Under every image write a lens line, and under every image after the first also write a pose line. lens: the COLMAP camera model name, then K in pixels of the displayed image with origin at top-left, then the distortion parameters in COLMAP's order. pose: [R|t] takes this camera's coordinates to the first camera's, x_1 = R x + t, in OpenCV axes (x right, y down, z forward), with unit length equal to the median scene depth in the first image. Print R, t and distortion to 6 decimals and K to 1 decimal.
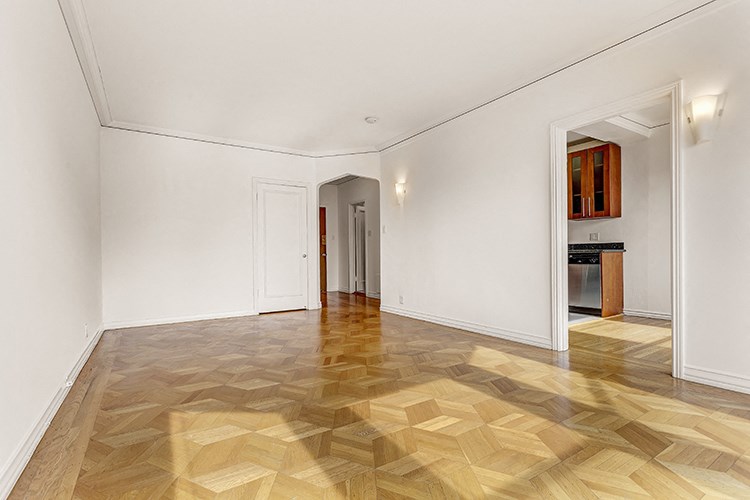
lens RADIAL K [[356.2, 0, 374.2], [0, 356.2, 250.2], [0, 0, 1]] dist [0.001960, 0.000367]
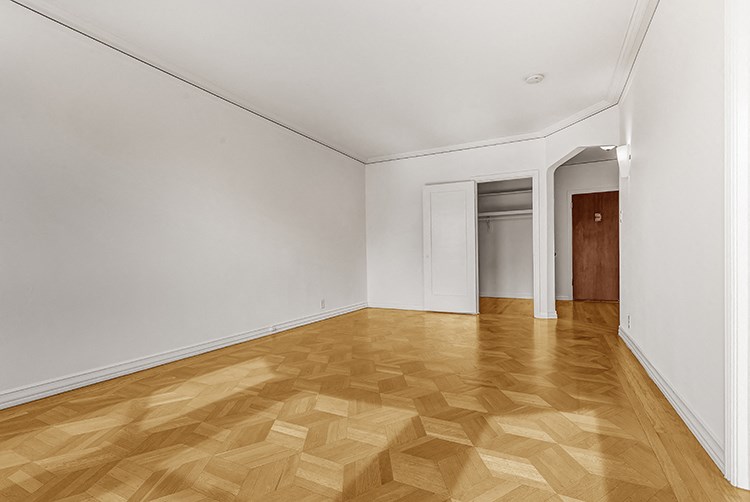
lens RADIAL K [[356.2, 0, 372.1], [0, 356.2, 259.1], [0, 0, 1]] dist [0.001960, 0.000367]
pose [[0.498123, 0.015363, -0.866970, 0.838617], [0.014619, 0.999552, 0.026112, -0.009301], [0.866983, -0.025681, 0.497675, 0.521966]]
